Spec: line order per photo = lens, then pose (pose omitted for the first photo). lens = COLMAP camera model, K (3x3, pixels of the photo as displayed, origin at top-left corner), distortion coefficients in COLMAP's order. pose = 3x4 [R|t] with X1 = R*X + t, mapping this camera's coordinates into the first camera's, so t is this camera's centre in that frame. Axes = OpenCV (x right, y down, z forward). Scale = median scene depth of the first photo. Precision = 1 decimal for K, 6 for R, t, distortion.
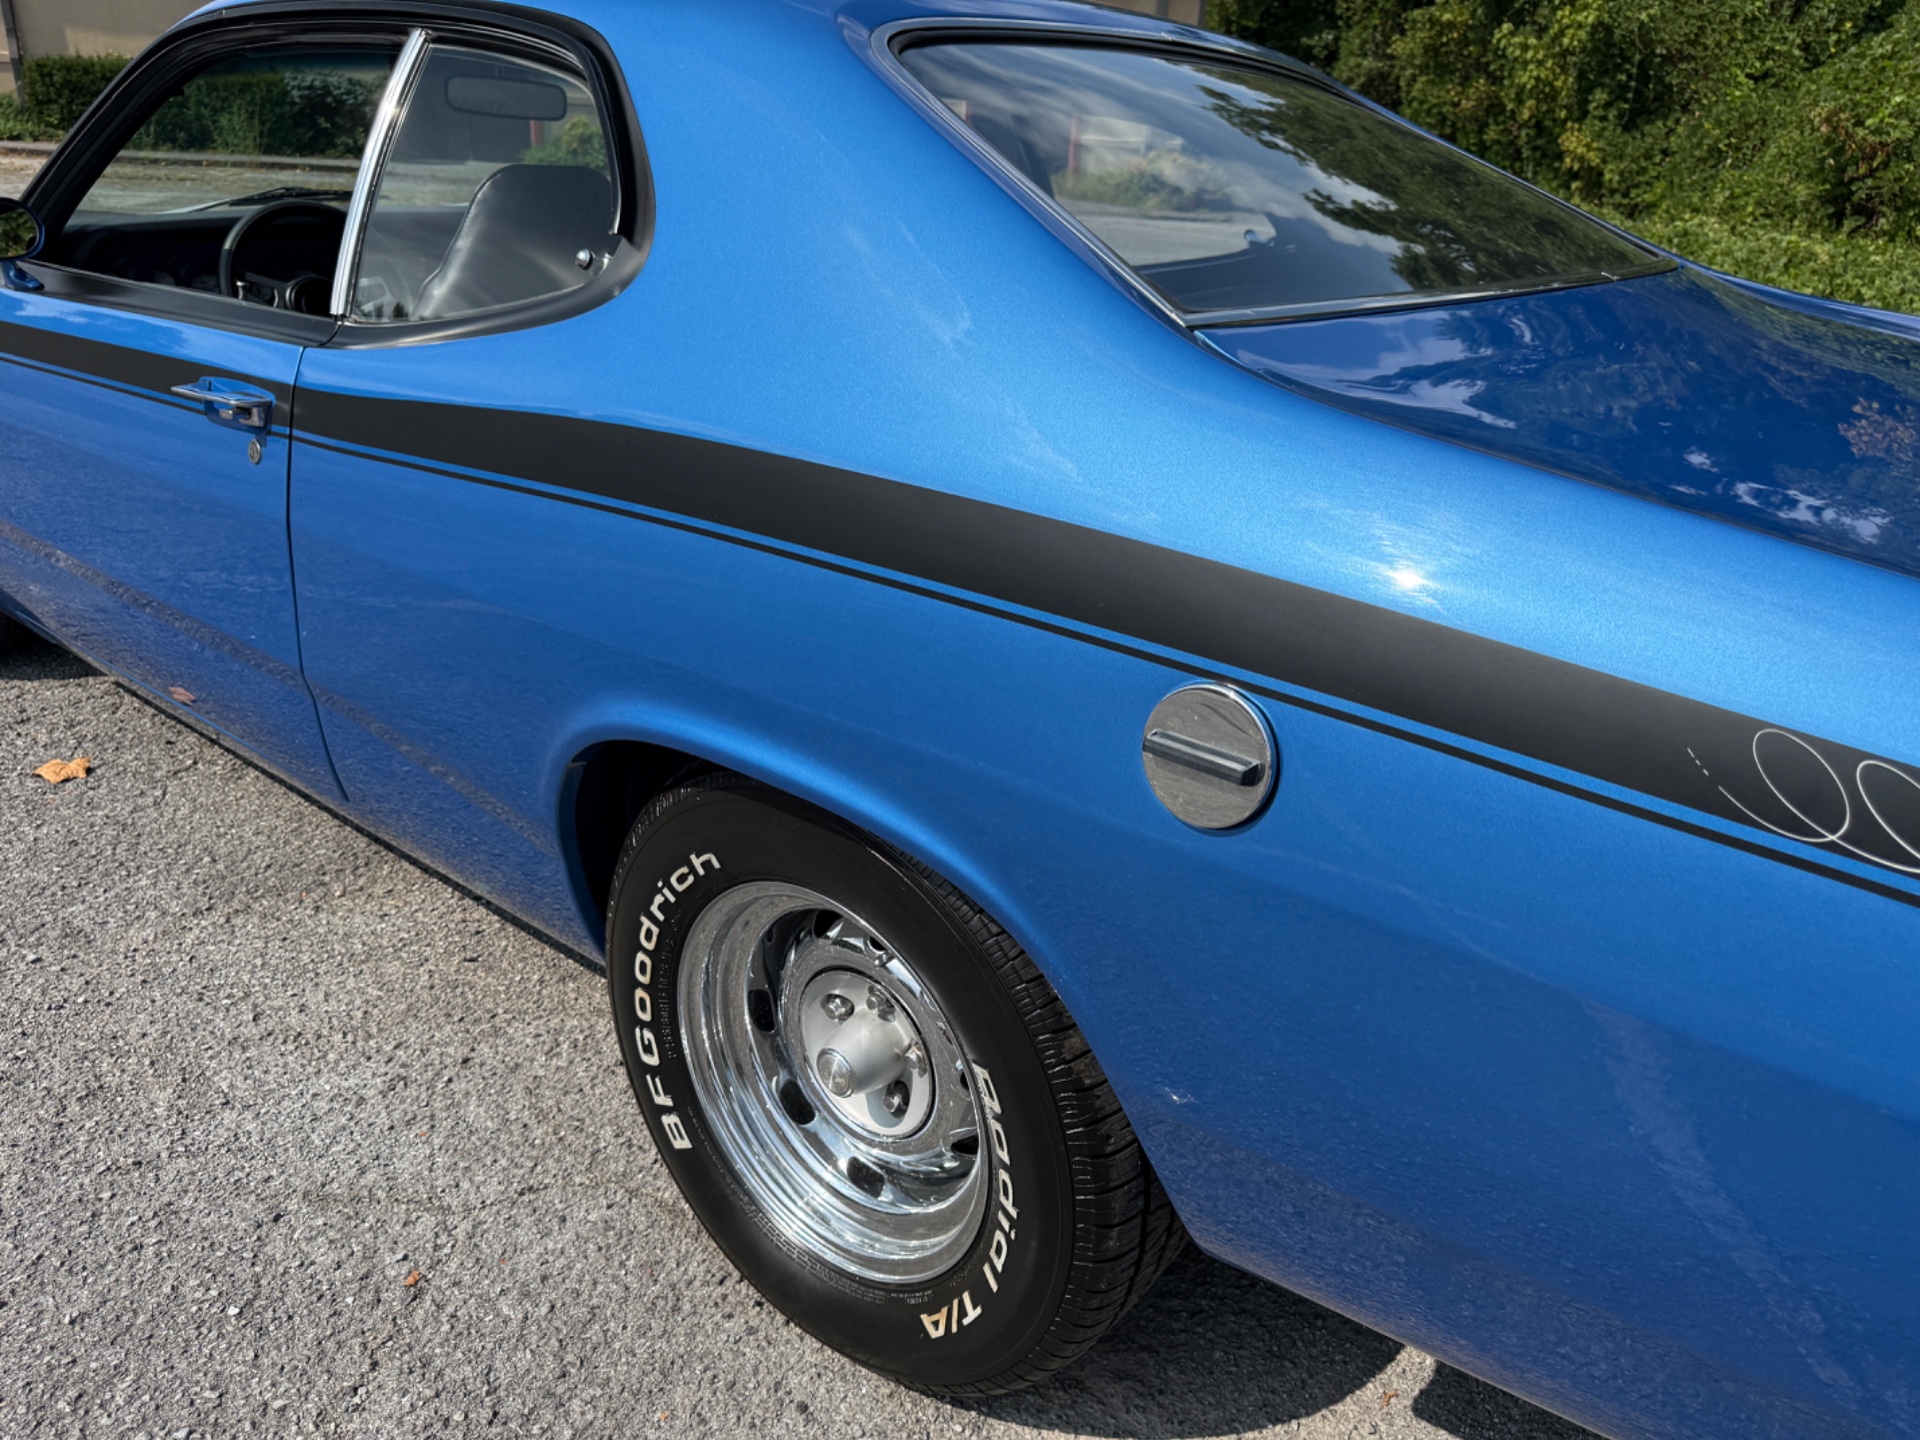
lens RADIAL K [[1424.5, 0, 946.1], [0, 1424.5, 756.7], [0, 0, 1]] dist [-0.055653, 0.052242]
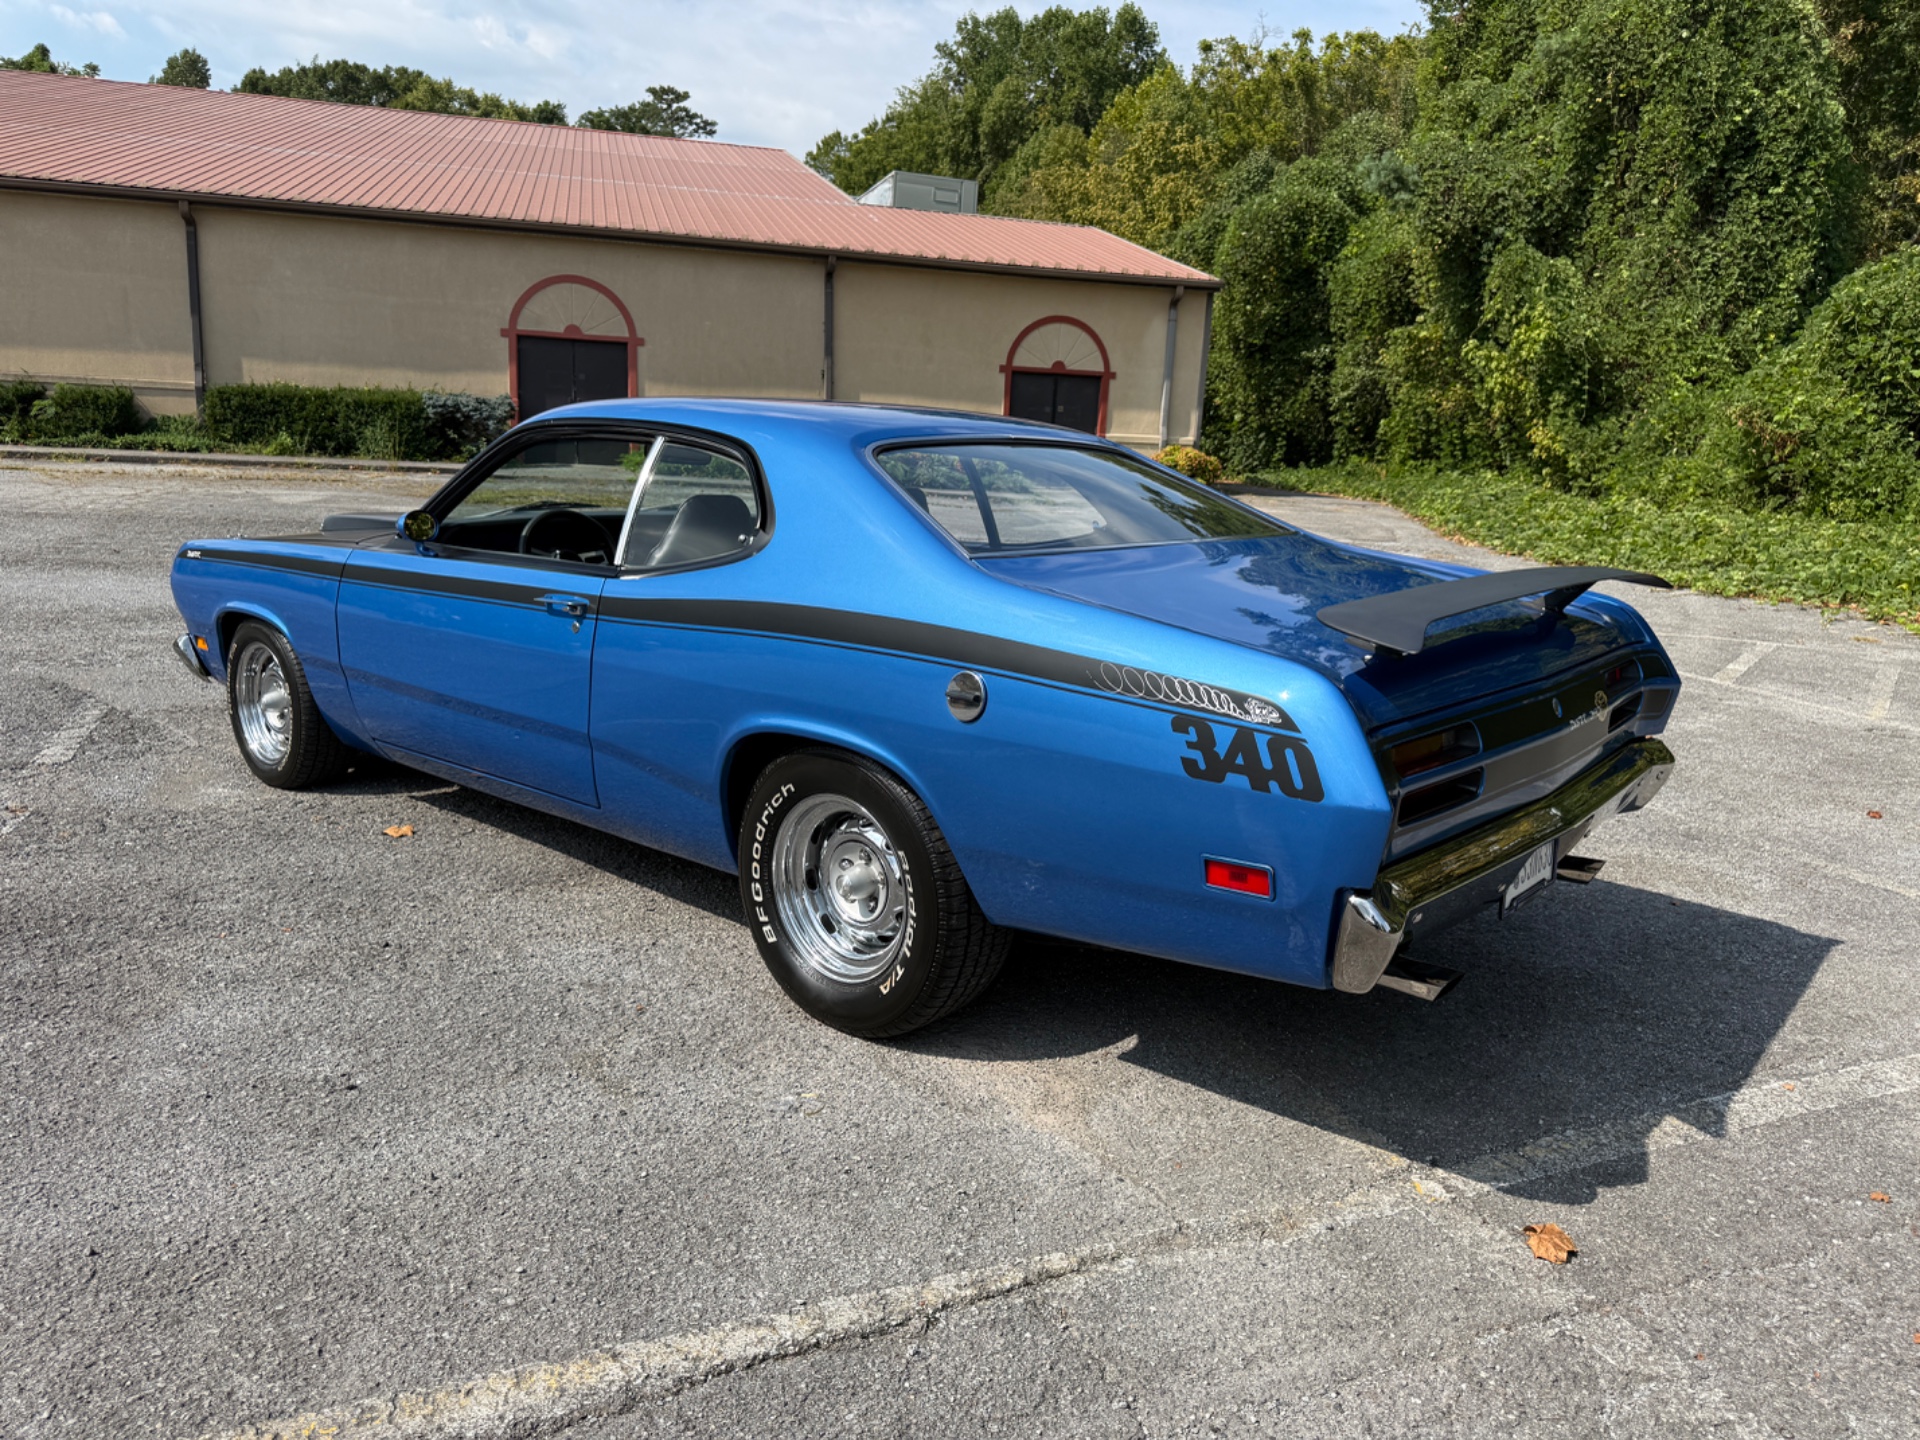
lens RADIAL K [[1379.8, 0, 964.2], [0, 1379.8, 718.3], [0, 0, 1]] dist [-0.007591, 0.000984]
pose [[0.999689, -0.007409, -0.023803, 0.008191], [0.002246, 0.977699, -0.210001, 0.020951], [0.024828, 0.209882, 0.977411, -0.058004]]
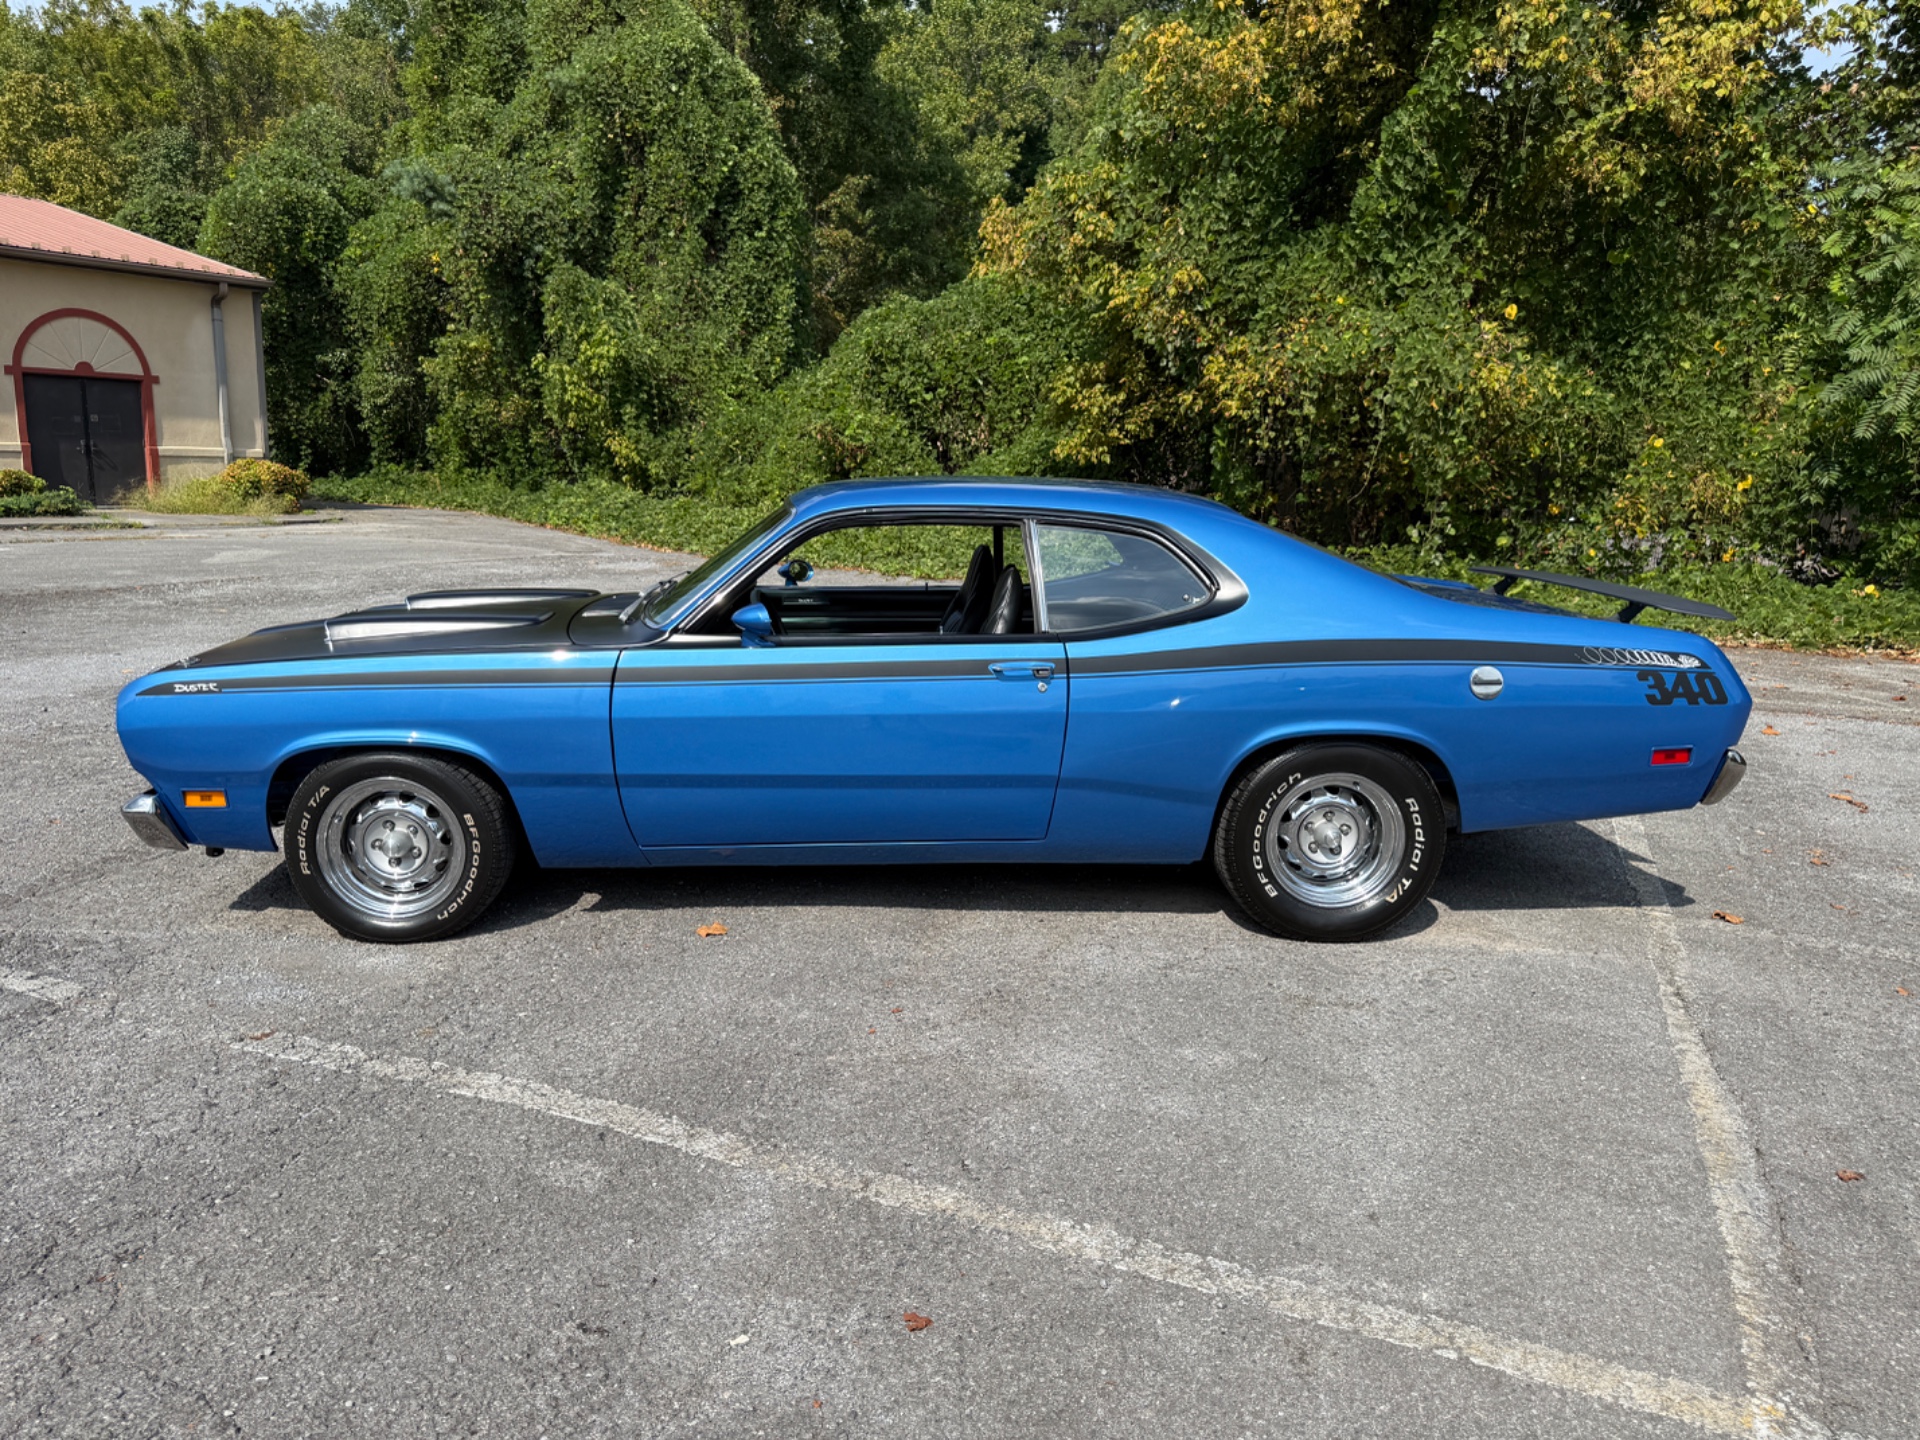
lens RADIAL K [[1379.8, 0, 964.2], [0, 1379.8, 718.3], [0, 0, 1]] dist [-0.007591, 0.000984]
pose [[0.762704, -0.143384, 0.630653, -0.129086], [0.270801, 0.956321, -0.110077, 0.004504], [-0.587323, 0.254737, 0.768219, -0.044064]]
